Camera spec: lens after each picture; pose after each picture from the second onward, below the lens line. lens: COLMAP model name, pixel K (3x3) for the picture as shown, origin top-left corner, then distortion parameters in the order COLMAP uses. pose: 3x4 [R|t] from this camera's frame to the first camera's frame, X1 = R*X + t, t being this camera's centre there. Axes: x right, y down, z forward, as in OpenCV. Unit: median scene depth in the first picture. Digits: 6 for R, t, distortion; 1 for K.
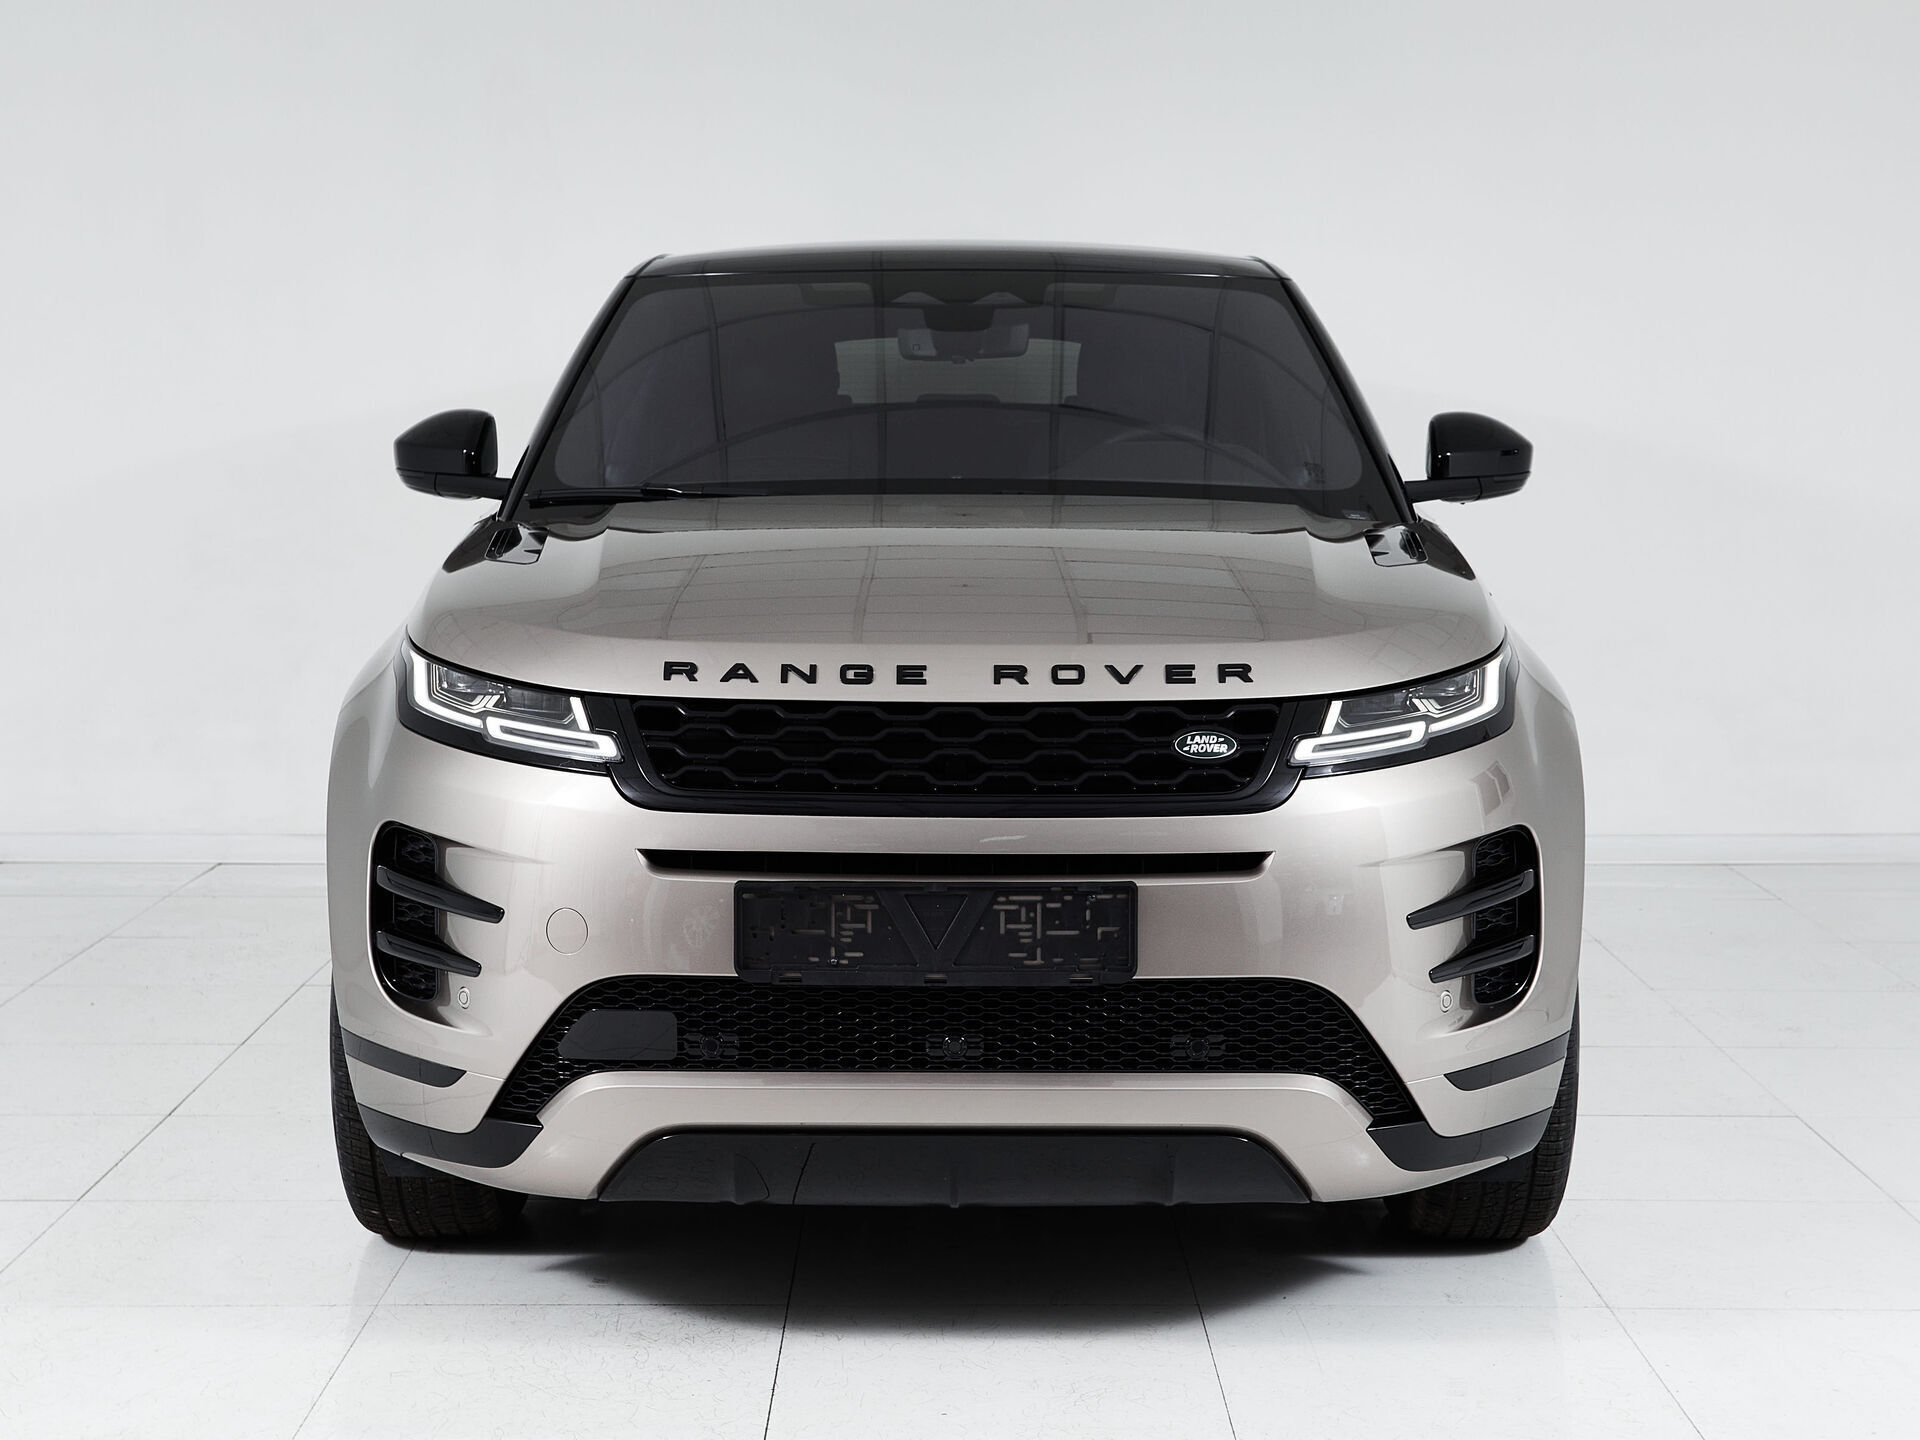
lens RADIAL K [[2509.3, 0, 931.1], [0, 2509.3, 719.9], [0, 0, 1]] dist [0.006815, 0.090169]
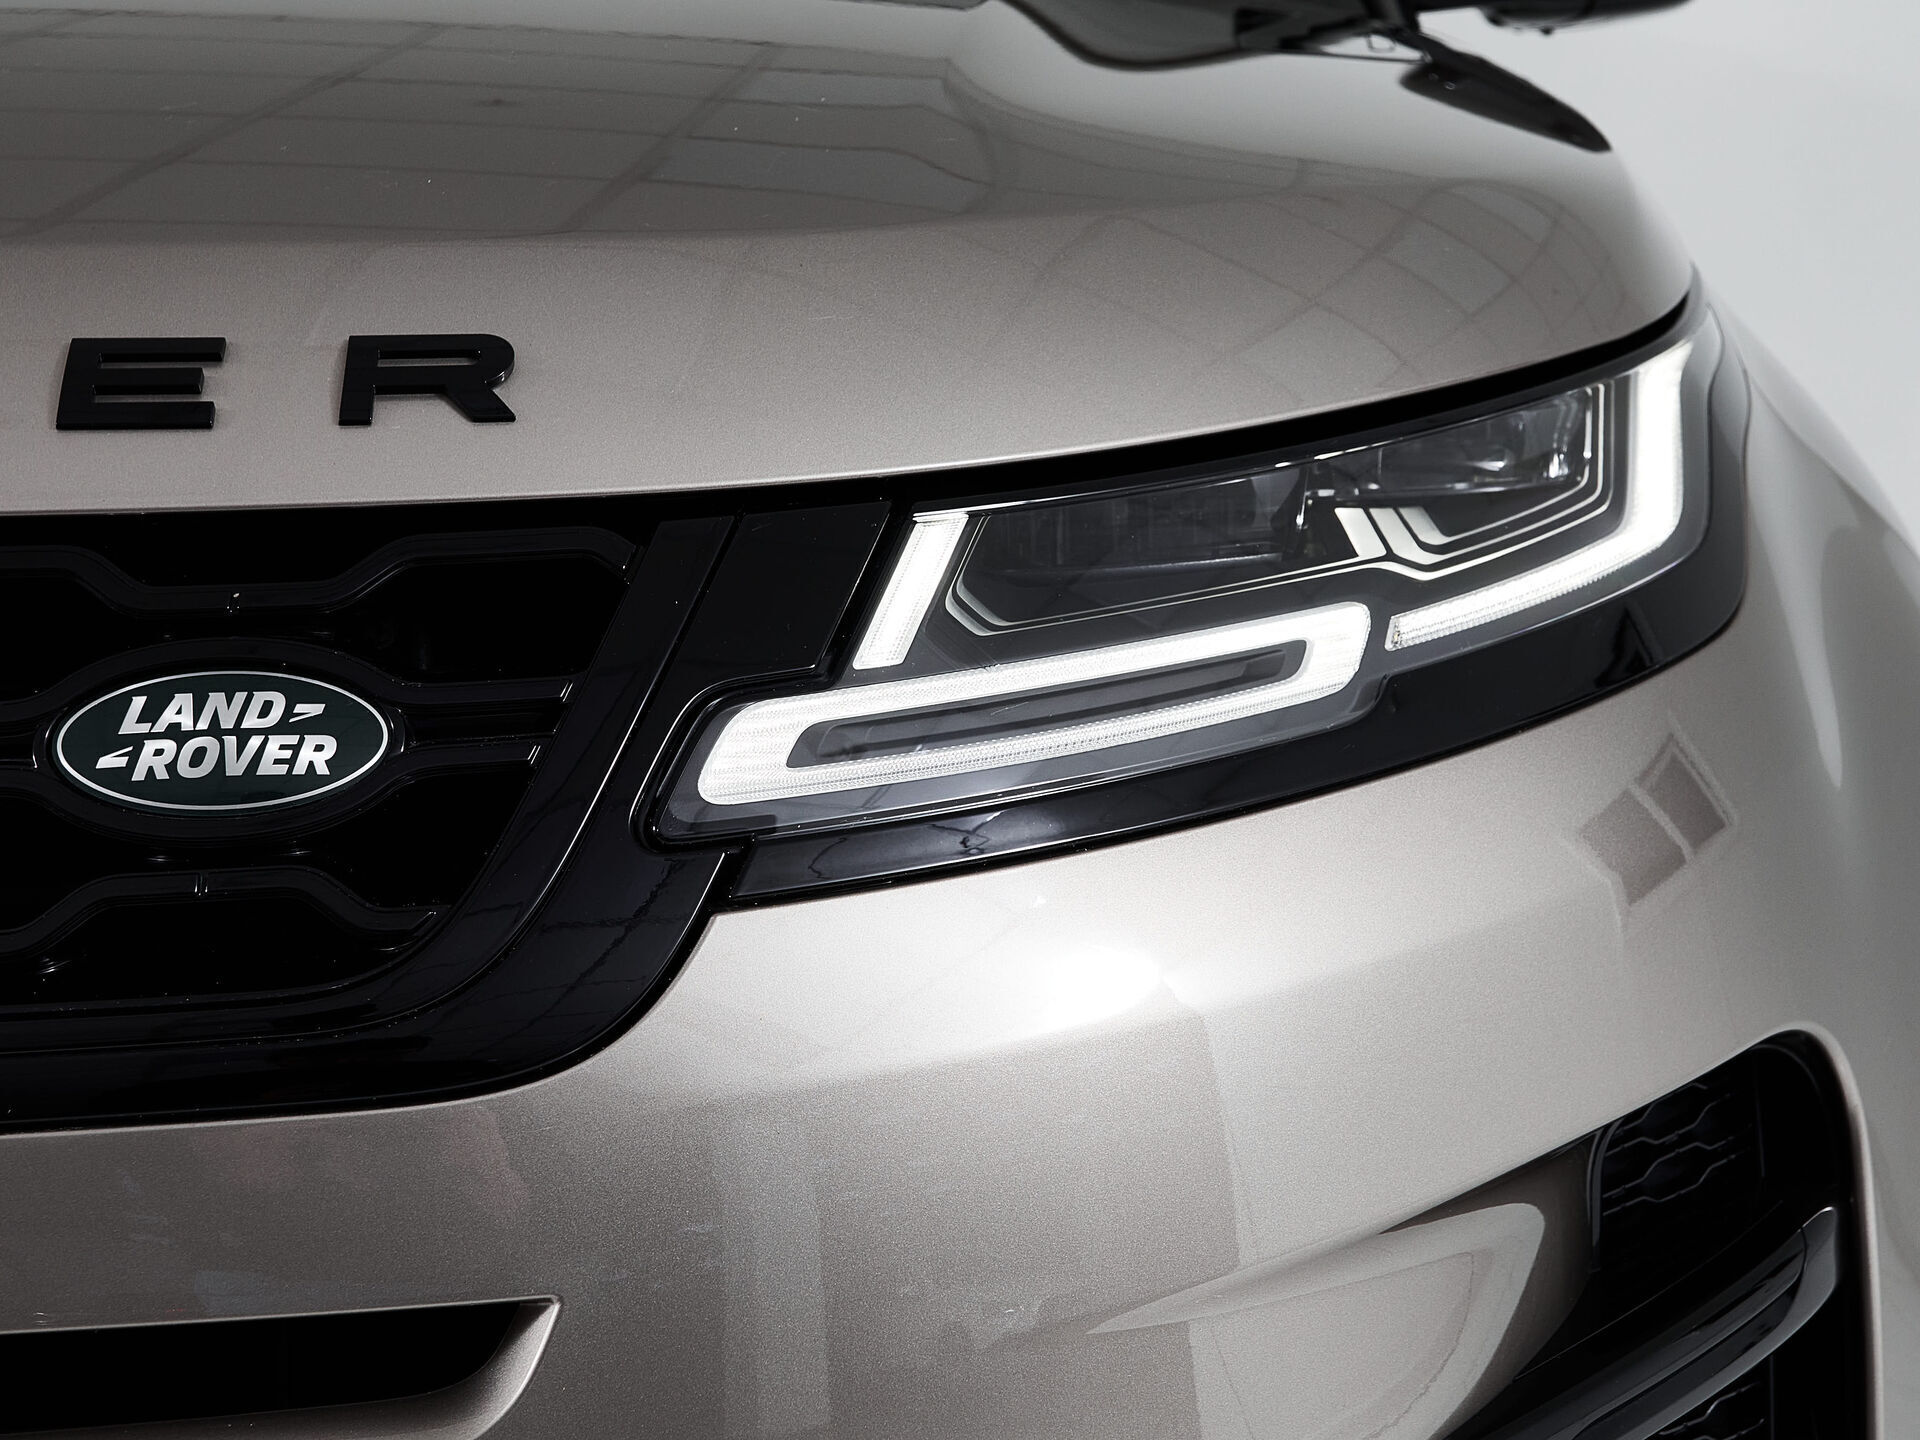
lens RADIAL K [[2509.3, 0, 931.1], [0, 2509.3, 719.9], [0, 0, 1]] dist [0.006815, 0.090169]
pose [[0.999559, -0.008860, -0.028331, 0.167692], [0.010502, 0.998240, 0.058369, -0.002378], [0.027764, -0.058640, 0.997893, 0.792985]]
